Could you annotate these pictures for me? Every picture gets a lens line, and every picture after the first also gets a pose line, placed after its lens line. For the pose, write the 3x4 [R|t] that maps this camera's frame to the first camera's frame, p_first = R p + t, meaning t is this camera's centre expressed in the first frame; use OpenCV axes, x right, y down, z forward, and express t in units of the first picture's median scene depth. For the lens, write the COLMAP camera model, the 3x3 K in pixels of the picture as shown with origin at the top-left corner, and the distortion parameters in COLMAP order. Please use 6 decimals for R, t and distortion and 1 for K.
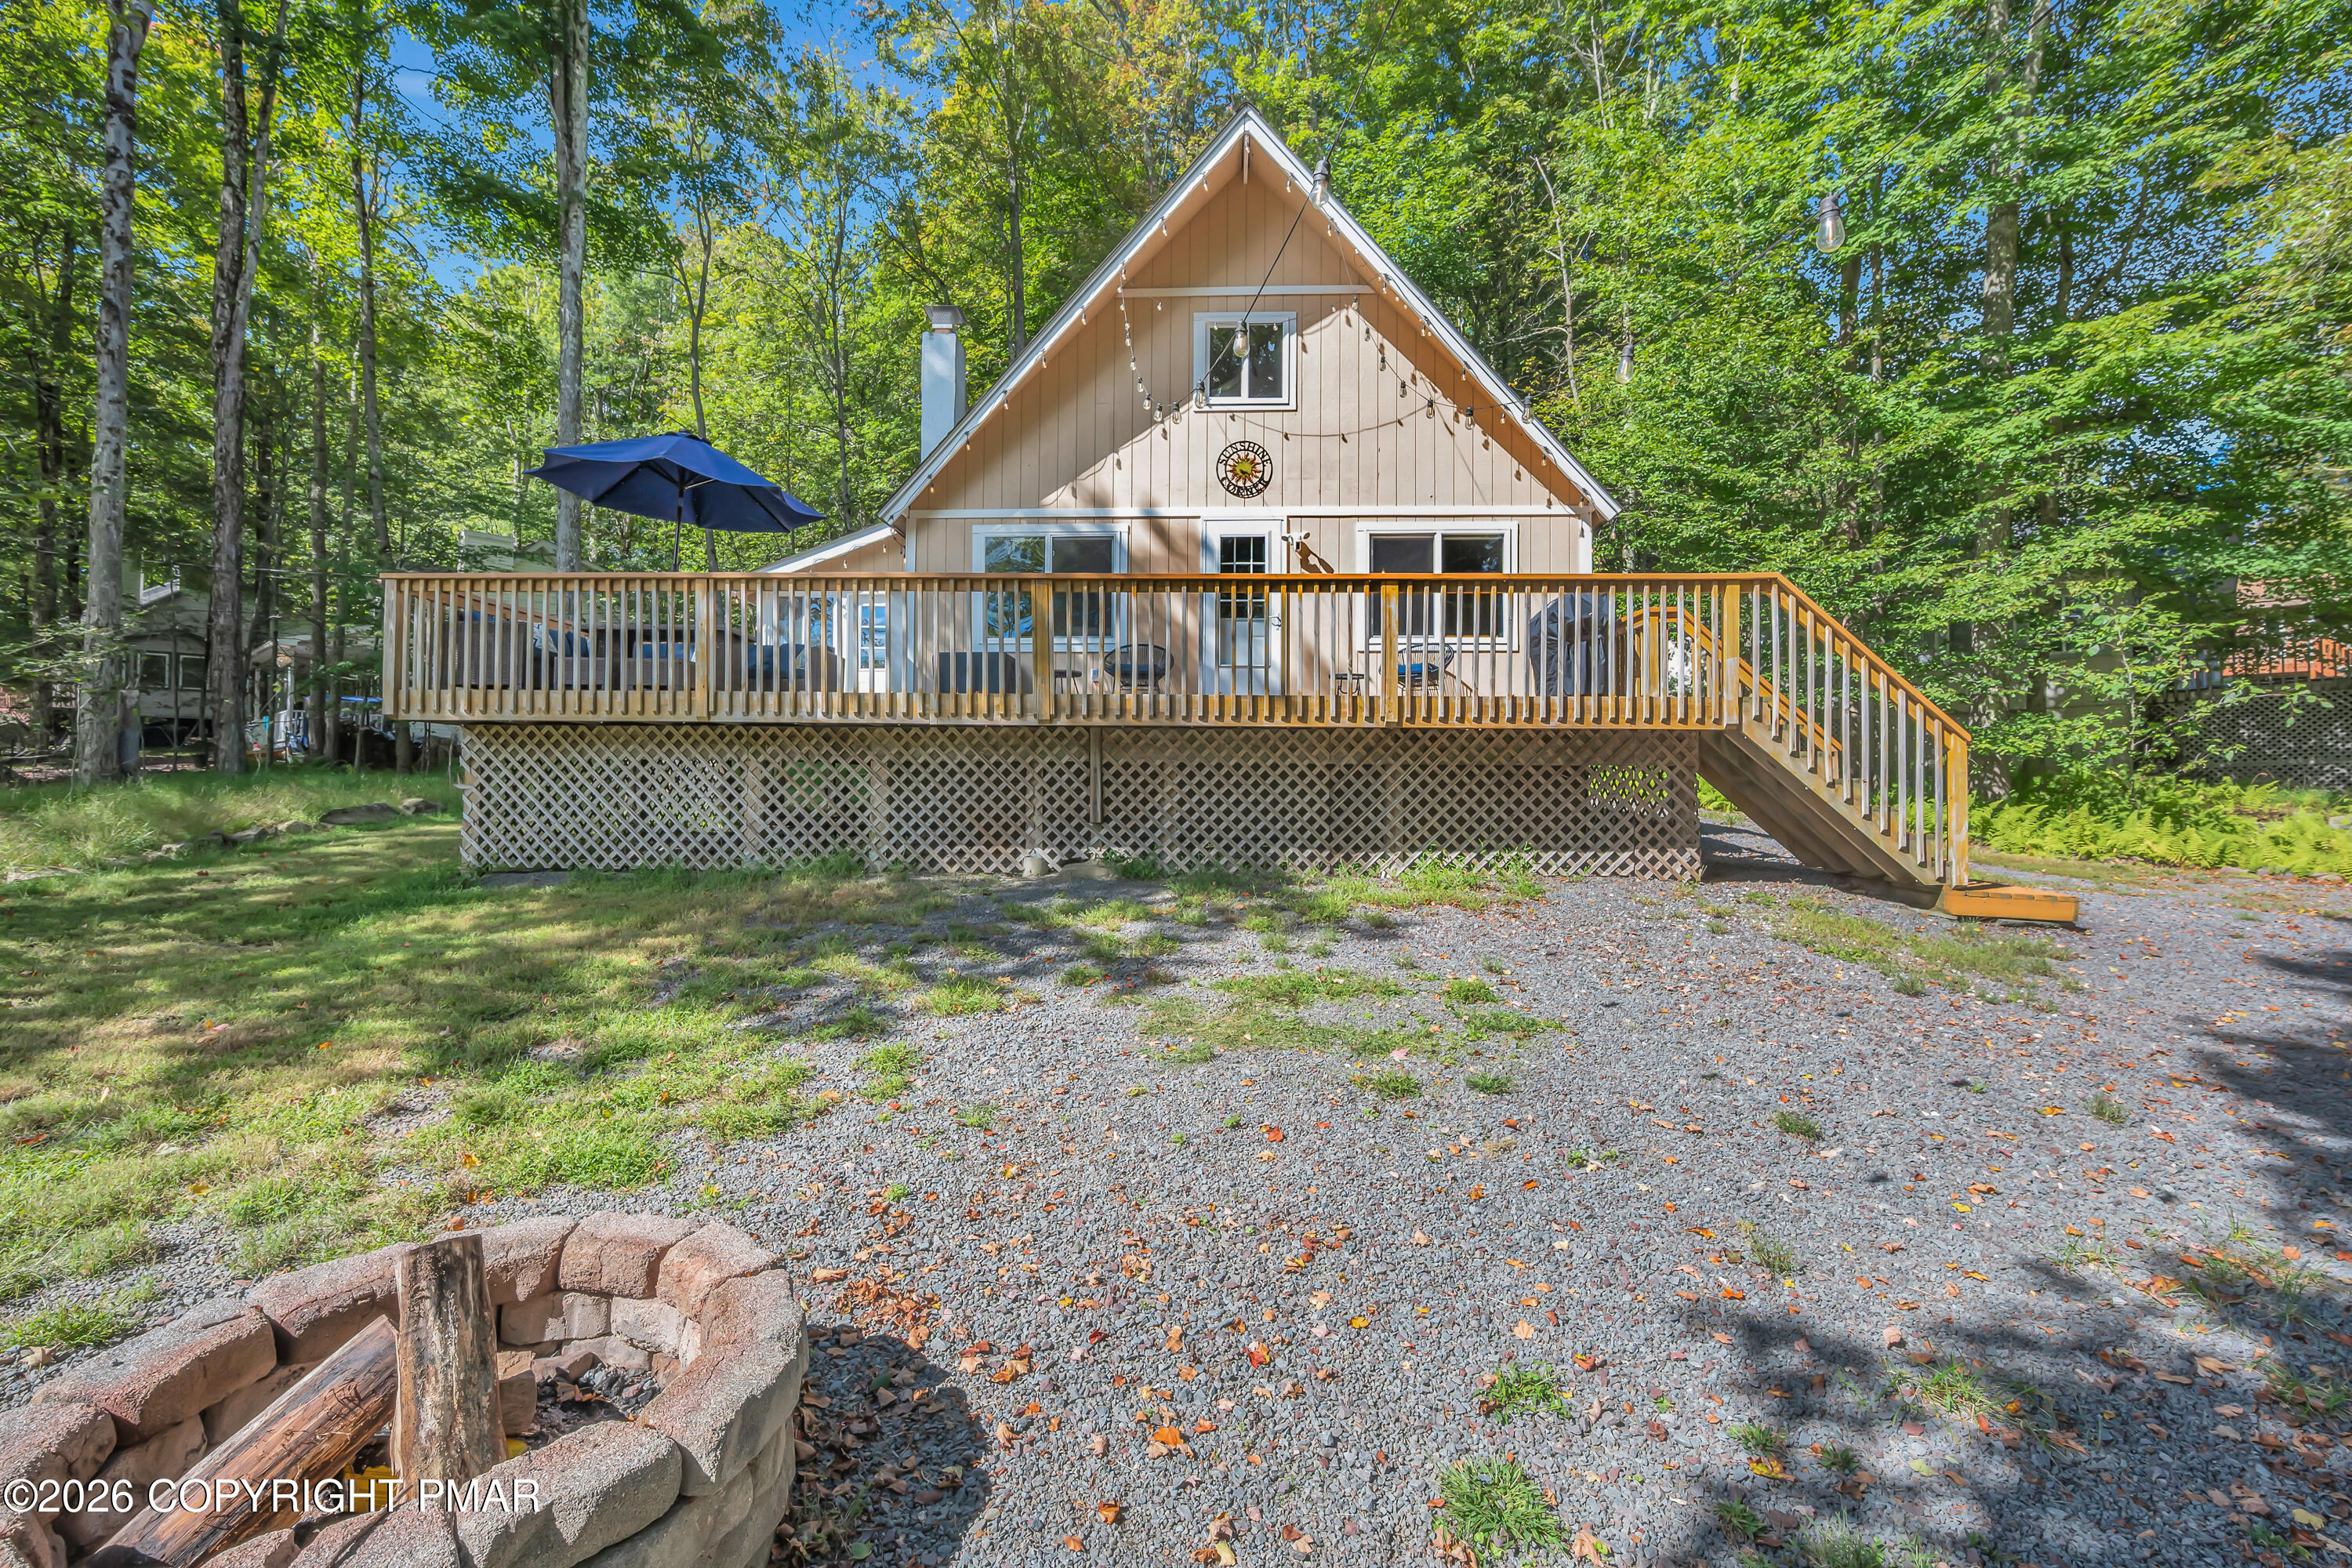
lens RADIAL K [[1091.3, 0, 1135.2], [0, 1091.3, 787.4], [0, 0, 1]] dist [-0.000517, 0.000342]
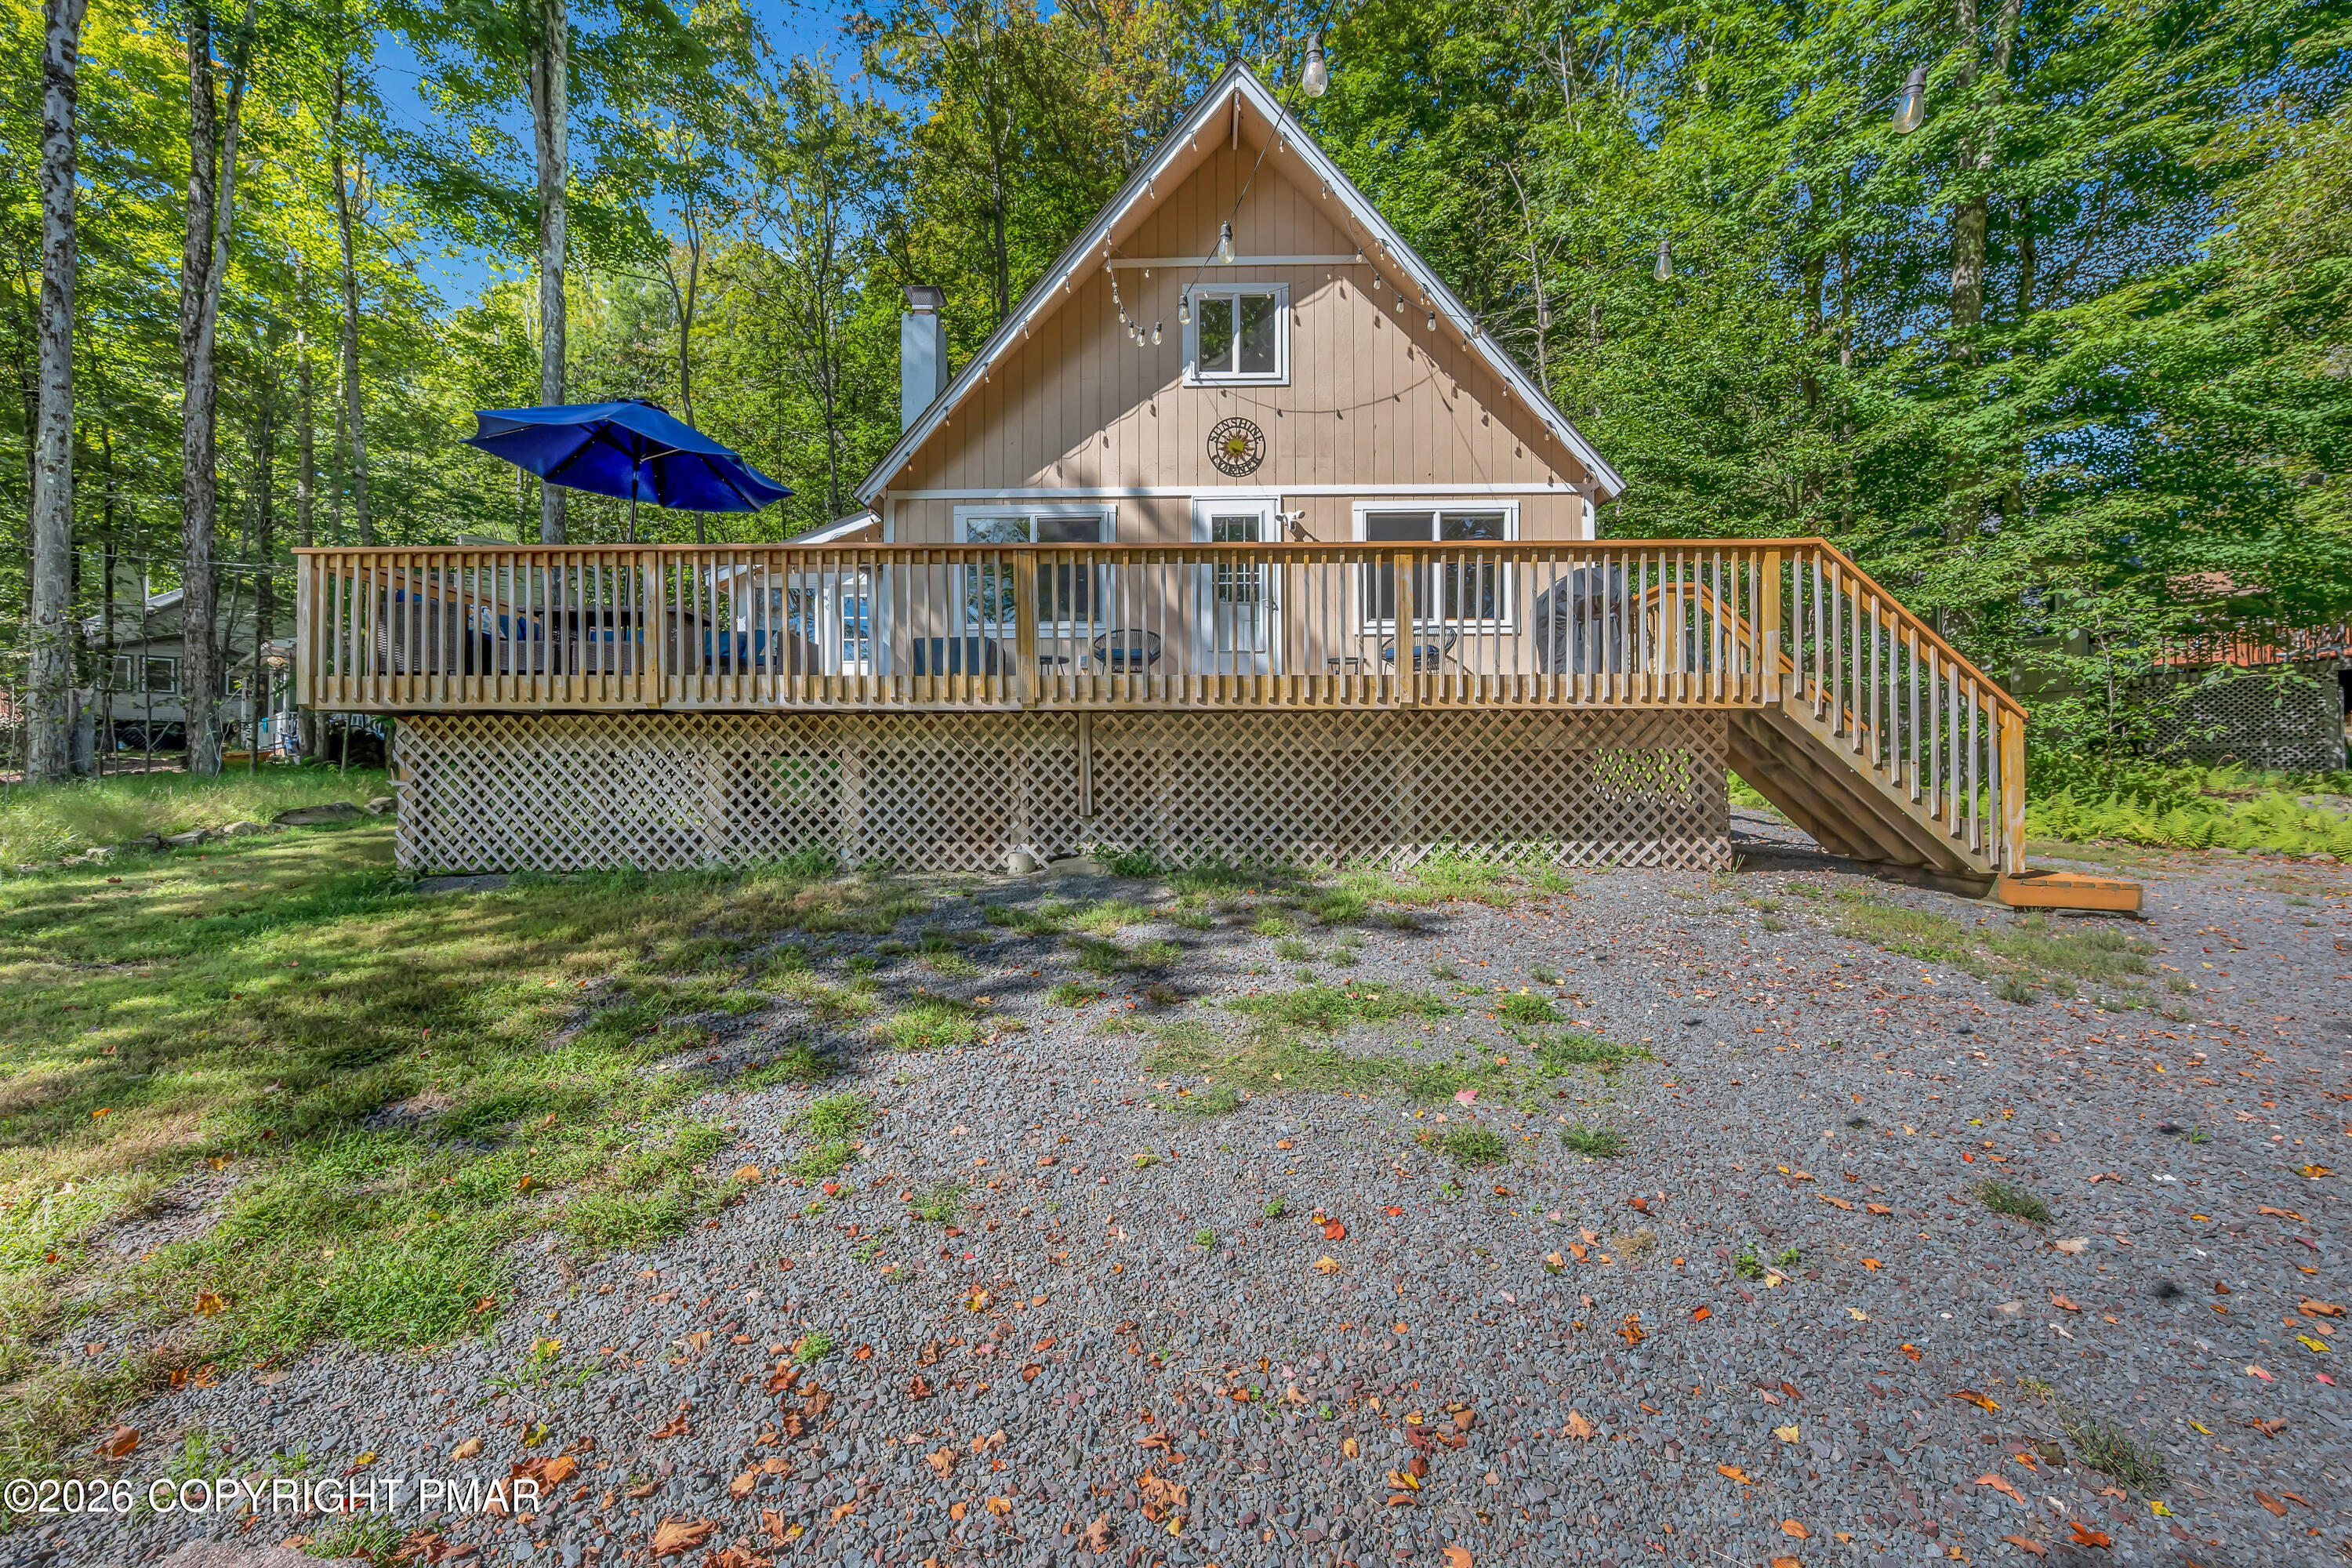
lens RADIAL K [[1006.5, 0, 1149.5], [0, 1006.5, 793.6], [0, 0, 1]] dist [-0.001670, 0.001276]
pose [[0.999519, -0.009458, 0.029539, -0.006989], [0.009096, 0.999882, 0.012353, 0.003529], [-0.029653, -0.012078, 0.999487, 0.133595]]
